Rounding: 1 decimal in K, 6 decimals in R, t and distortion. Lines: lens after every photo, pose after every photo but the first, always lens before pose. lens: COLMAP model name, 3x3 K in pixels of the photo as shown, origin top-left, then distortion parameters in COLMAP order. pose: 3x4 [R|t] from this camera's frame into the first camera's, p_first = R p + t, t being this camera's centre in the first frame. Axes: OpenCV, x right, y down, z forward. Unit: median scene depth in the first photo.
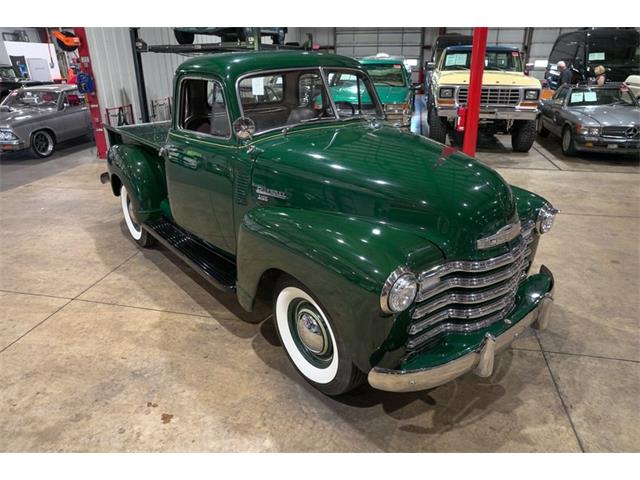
lens RADIAL K [[438.6, 0, 321.6], [0, 438.6, 240.7], [0, 0, 1]] dist [-0.142763, 0.111509]
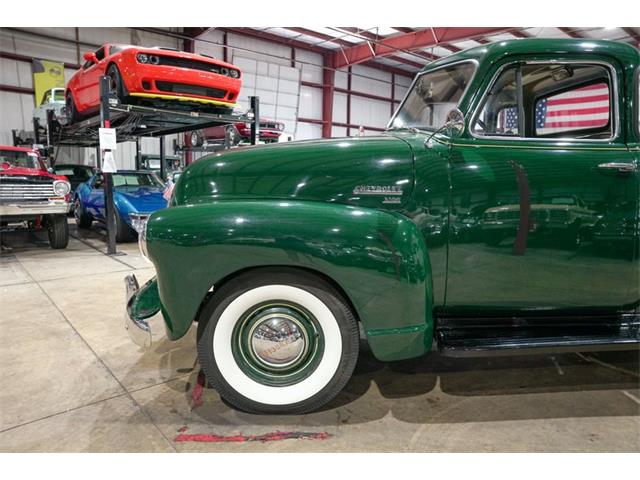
lens RADIAL K [[438.6, 0, 321.6], [0, 438.6, 240.7], [0, 0, 1]] dist [-0.142763, 0.111509]
pose [[-0.596077, 0.123611, -0.793355, 0.685097], [-0.323579, 0.867308, 0.378250, -0.298842], [0.734840, 0.482179, -0.476985, 1.149726]]
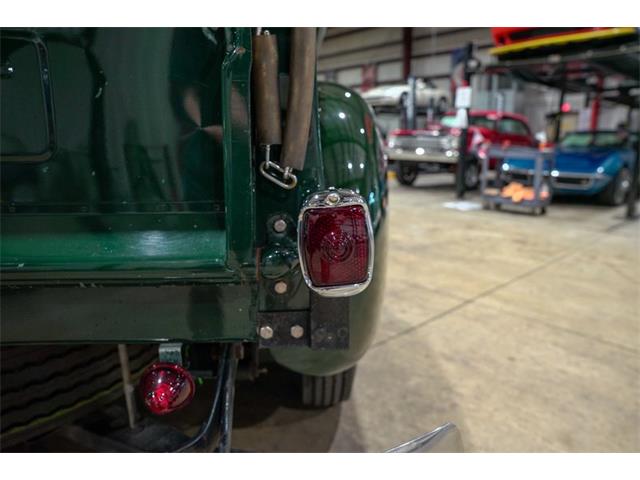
lens RADIAL K [[438.6, 0, 321.6], [0, 438.6, 240.7], [0, 0, 1]] dist [-0.142763, 0.111509]
pose [[-0.806151, -0.122646, 0.578860, -0.750436], [0.237498, 0.828955, 0.506387, -0.333752], [-0.541955, 0.545703, -0.639135, 1.452433]]
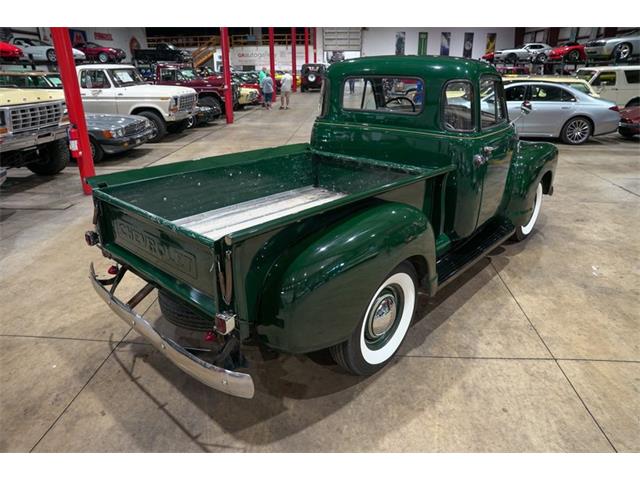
lens RADIAL K [[438.6, 0, 321.6], [0, 438.6, 240.7], [0, 0, 1]] dist [-0.142763, 0.111509]
pose [[-0.134791, -0.363850, 0.921653, -1.125139], [0.395156, 0.833238, 0.386737, -0.501977], [-0.908671, 0.416325, 0.031464, 1.224941]]
